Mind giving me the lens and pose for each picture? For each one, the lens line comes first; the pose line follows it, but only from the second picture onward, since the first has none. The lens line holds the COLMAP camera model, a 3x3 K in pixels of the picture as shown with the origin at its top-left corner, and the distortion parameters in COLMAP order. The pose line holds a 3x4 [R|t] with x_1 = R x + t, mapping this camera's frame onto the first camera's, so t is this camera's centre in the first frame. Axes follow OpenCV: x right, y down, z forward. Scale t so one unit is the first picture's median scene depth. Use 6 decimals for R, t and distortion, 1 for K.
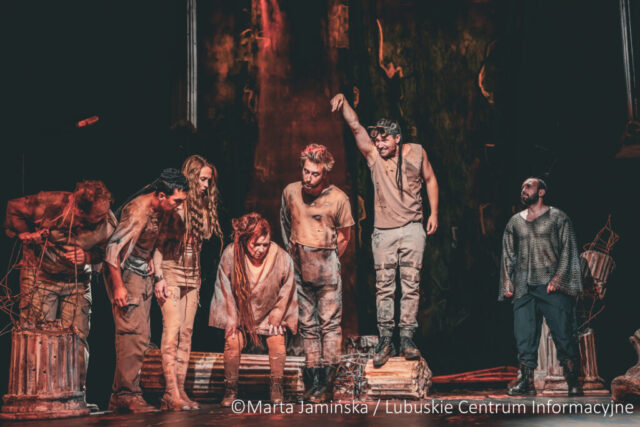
lens RADIAL K [[1005.2, 0, 320.0], [0, 1005.2, 213.5], [0, 0, 1]] dist [0.137966, 0.129899]
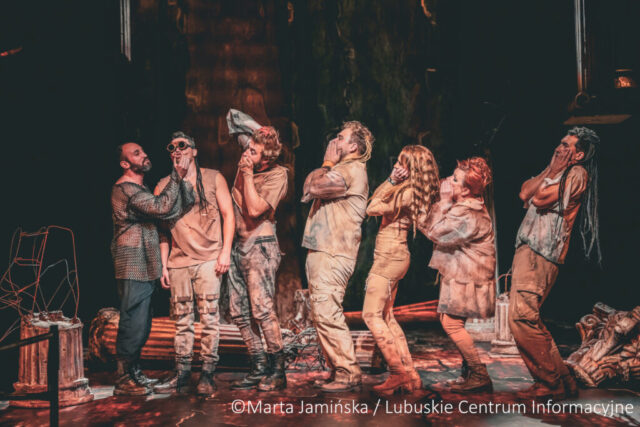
lens RADIAL K [[1176.6, 0, 320.0], [0, 1176.6, 213.5], [0, 0, 1]] dist [0.242965, 0.131770]
pose [[0.995537, 0.004503, 0.094262, -0.044038], [-0.015299, 0.993349, 0.114124, -0.064833], [-0.093121, -0.115057, 0.988985, -0.118054]]
